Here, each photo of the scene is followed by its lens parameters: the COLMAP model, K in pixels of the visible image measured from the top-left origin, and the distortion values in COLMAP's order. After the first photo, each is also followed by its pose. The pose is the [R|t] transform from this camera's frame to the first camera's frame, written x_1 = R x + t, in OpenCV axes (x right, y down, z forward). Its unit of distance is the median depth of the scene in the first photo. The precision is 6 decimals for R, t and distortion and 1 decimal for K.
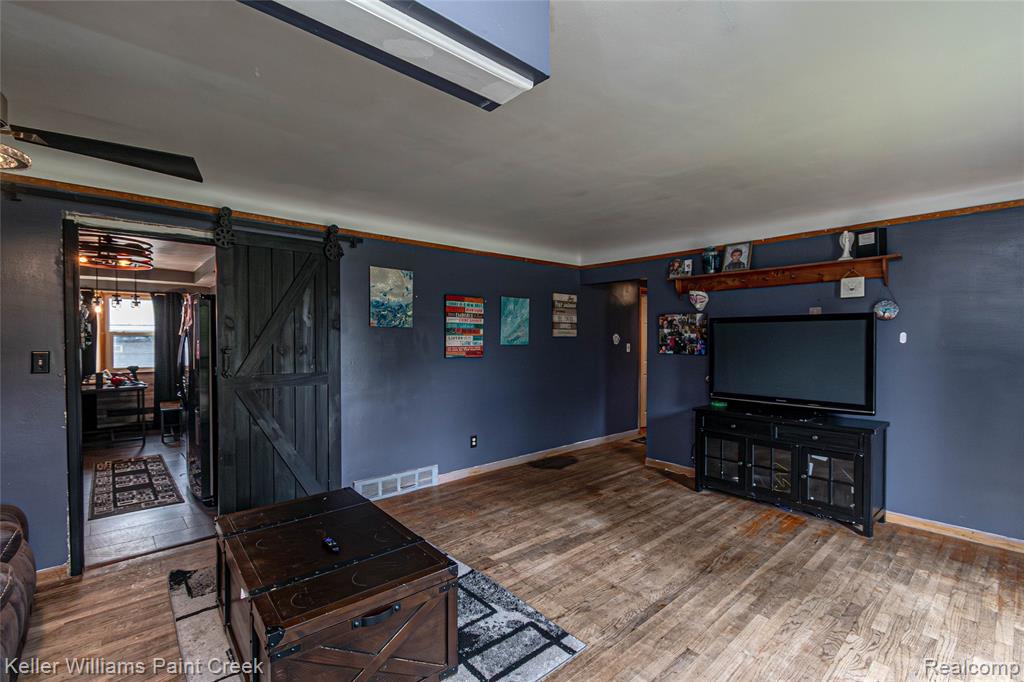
lens RADIAL K [[448.8, 0, 512.0], [0, 448.8, 341.0], [0, 0, 1]] dist [-0.000310, 0.000073]
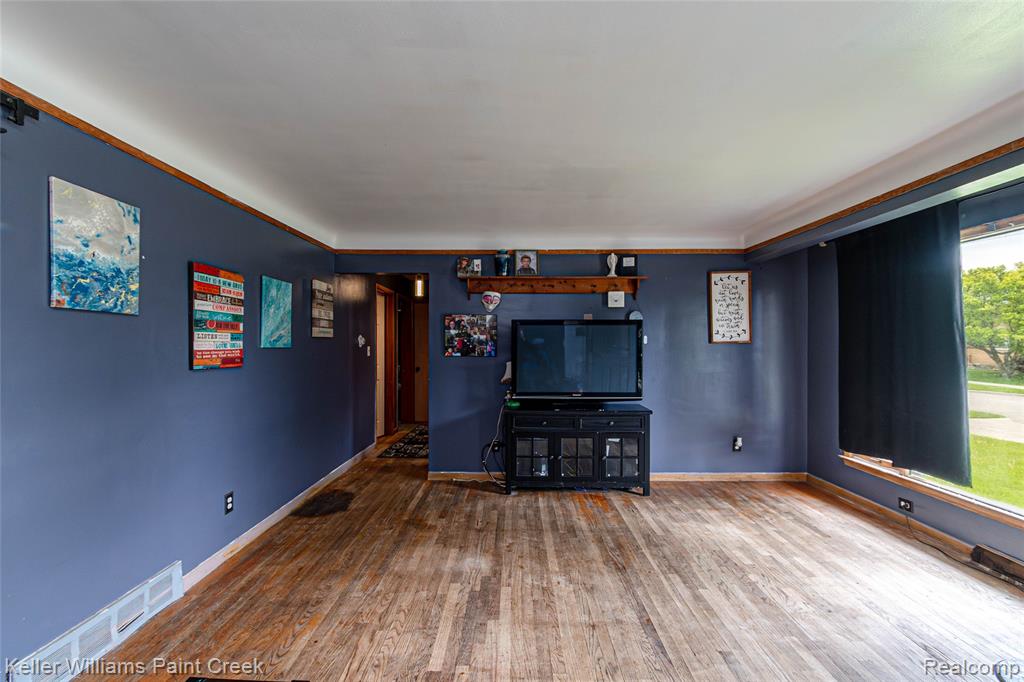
lens RADIAL K [[448.8, 0, 512.0], [0, 448.8, 341.0], [0, 0, 1]] dist [-0.000310, 0.000073]
pose [[0.678728, 0.005269, 0.734371, -0.303015], [0.002657, 0.999950, -0.009630, 0.006835], [-0.734385, 0.008487, 0.678680, 0.313060]]
